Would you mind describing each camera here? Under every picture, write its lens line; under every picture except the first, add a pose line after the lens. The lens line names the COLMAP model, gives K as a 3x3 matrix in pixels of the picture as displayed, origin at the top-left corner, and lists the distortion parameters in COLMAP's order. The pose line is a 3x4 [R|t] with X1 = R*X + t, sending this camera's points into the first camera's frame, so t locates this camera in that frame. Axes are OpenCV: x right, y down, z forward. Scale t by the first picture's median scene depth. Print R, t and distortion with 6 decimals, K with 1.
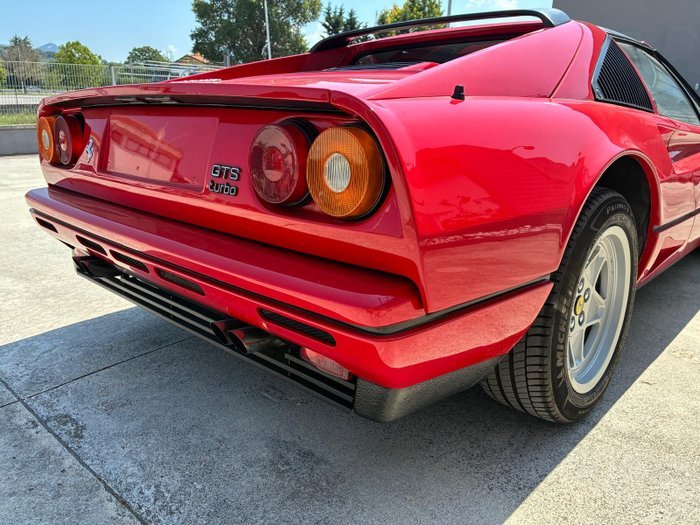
lens RADIAL K [[530.7, 0, 353.2], [0, 530.7, 253.7], [0, 0, 1]] dist [0.062787, -0.088736]
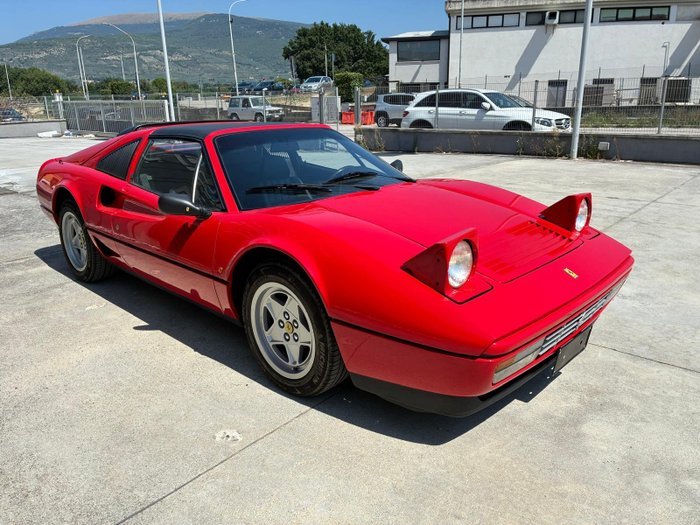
lens RADIAL K [[530.7, 0, 357.0], [0, 530.7, 261.9], [0, 0, 1]] dist [0.062787, -0.088736]
pose [[-0.005376, 0.287209, -0.957853, 2.962529], [-0.247927, 0.927577, 0.279522, -0.882581], [0.968764, 0.238980, 0.066220, 2.127116]]
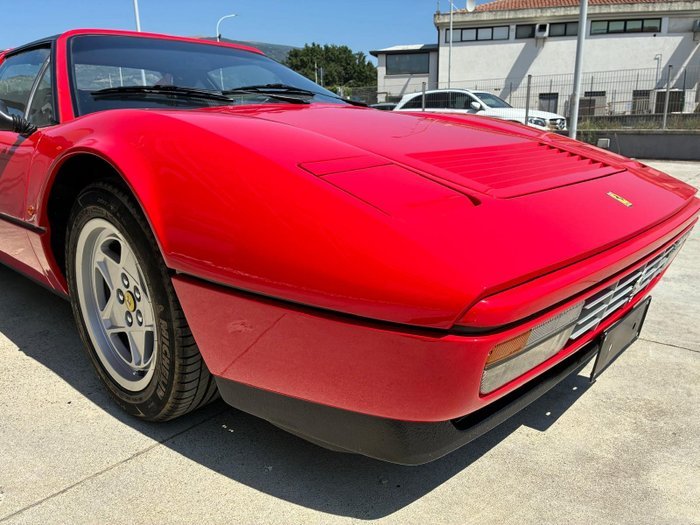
lens RADIAL K [[530.7, 0, 353.3], [0, 530.7, 260.6], [0, 0, 1]] dist [0.062787, -0.088736]
pose [[0.001506, 0.248223, -0.968702, 2.369999], [-0.248693, 0.938361, 0.240062, -0.586893], [0.968581, 0.240548, 0.063144, 2.380704]]
